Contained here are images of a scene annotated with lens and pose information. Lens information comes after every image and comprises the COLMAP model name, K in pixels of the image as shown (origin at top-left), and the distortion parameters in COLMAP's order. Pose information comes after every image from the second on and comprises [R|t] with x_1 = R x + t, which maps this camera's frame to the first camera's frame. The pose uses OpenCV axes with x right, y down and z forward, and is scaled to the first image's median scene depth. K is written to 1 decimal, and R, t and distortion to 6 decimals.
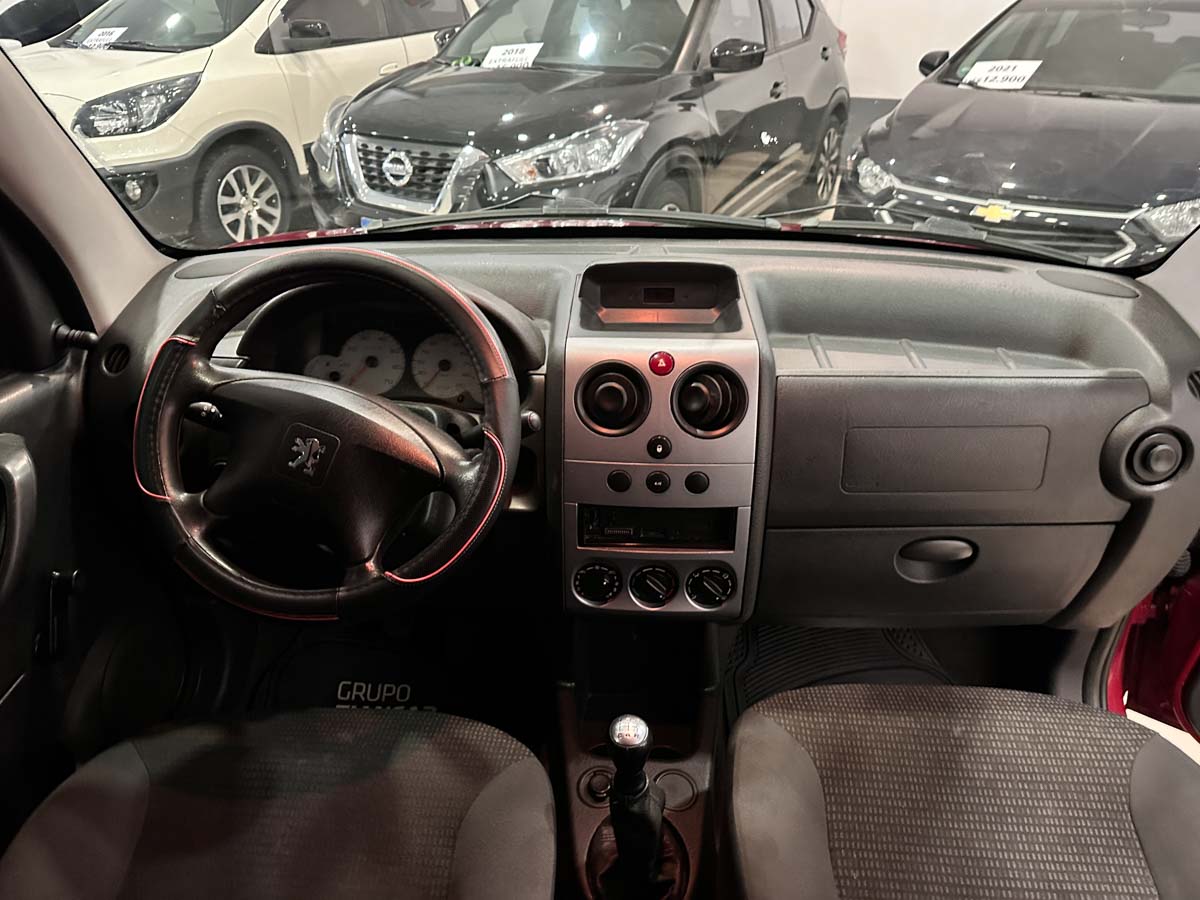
lens RADIAL K [[846.7, 0, 600.0], [0, 846.7, 450.0], [0, 0, 1]] dist [0.091269, -0.117462]
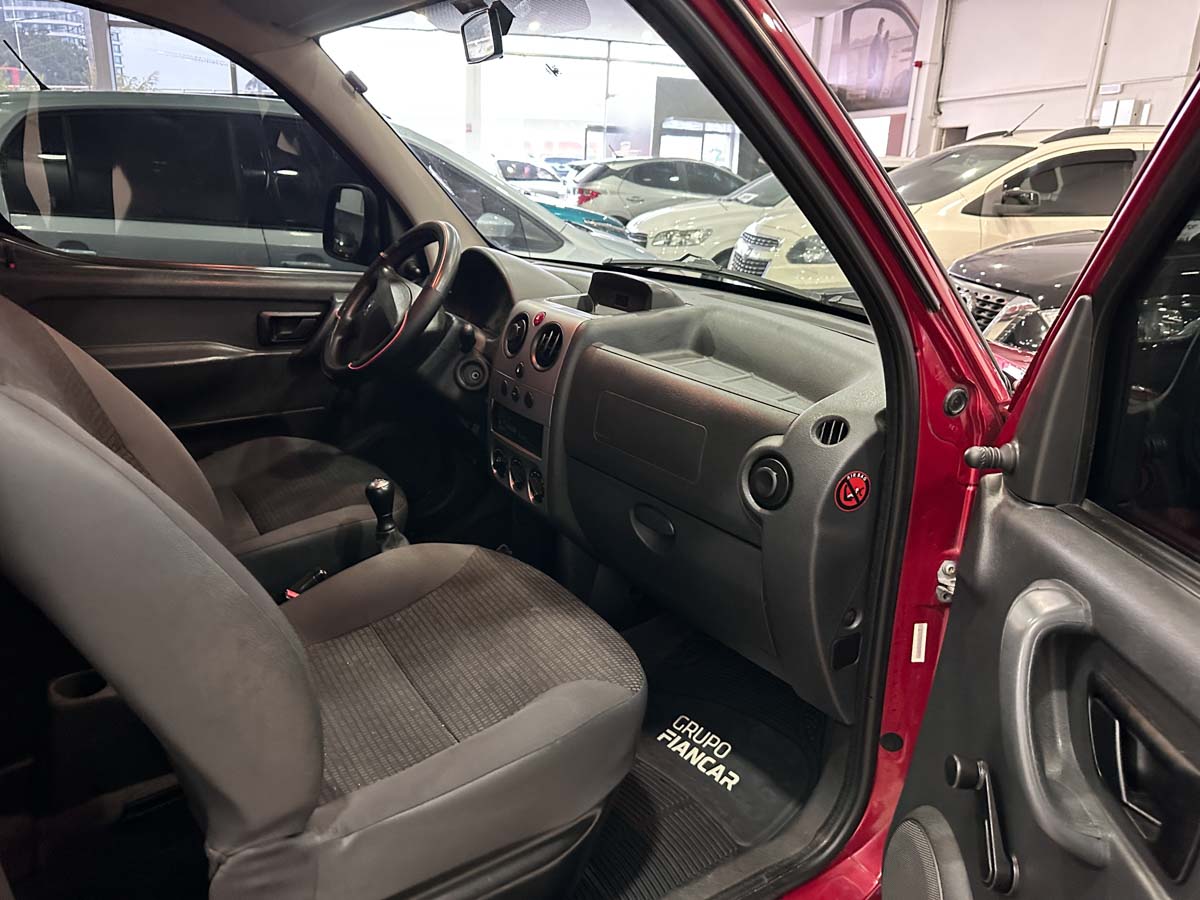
lens RADIAL K [[846.7, 0, 600.0], [0, 846.7, 450.0], [0, 0, 1]] dist [0.091269, -0.117462]
pose [[0.590093, 0.282602, -0.756258, 0.348320], [-0.420333, 0.907303, 0.011068, 0.012674], [0.689282, 0.311349, 0.654180, 0.036015]]
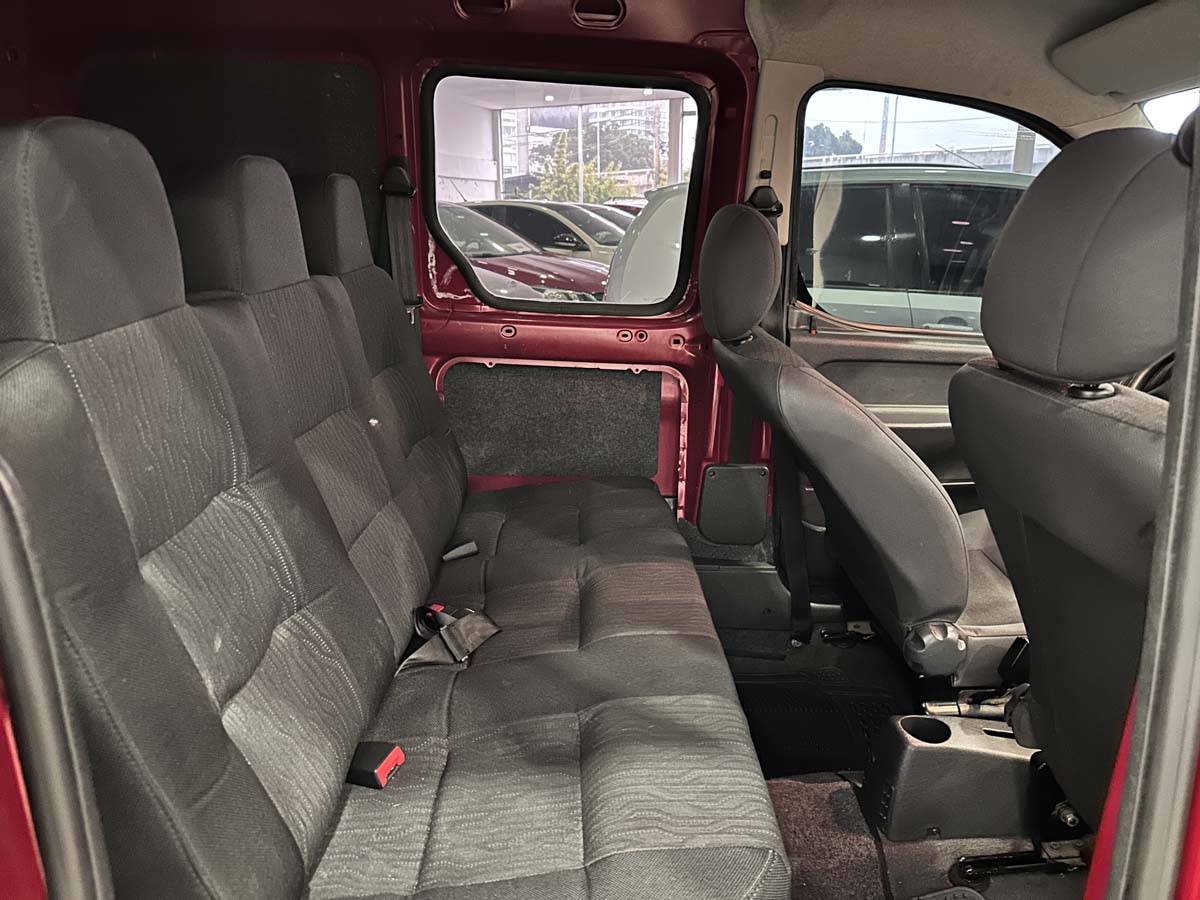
lens RADIAL K [[846.7, 0, 600.0], [0, 846.7, 450.0], [0, 0, 1]] dist [0.091269, -0.117462]
pose [[0.083664, 0.266423, -0.960218, 0.297749], [-0.464226, 0.863067, 0.199020, 0.075303], [0.881756, 0.429108, 0.195888, -0.086952]]
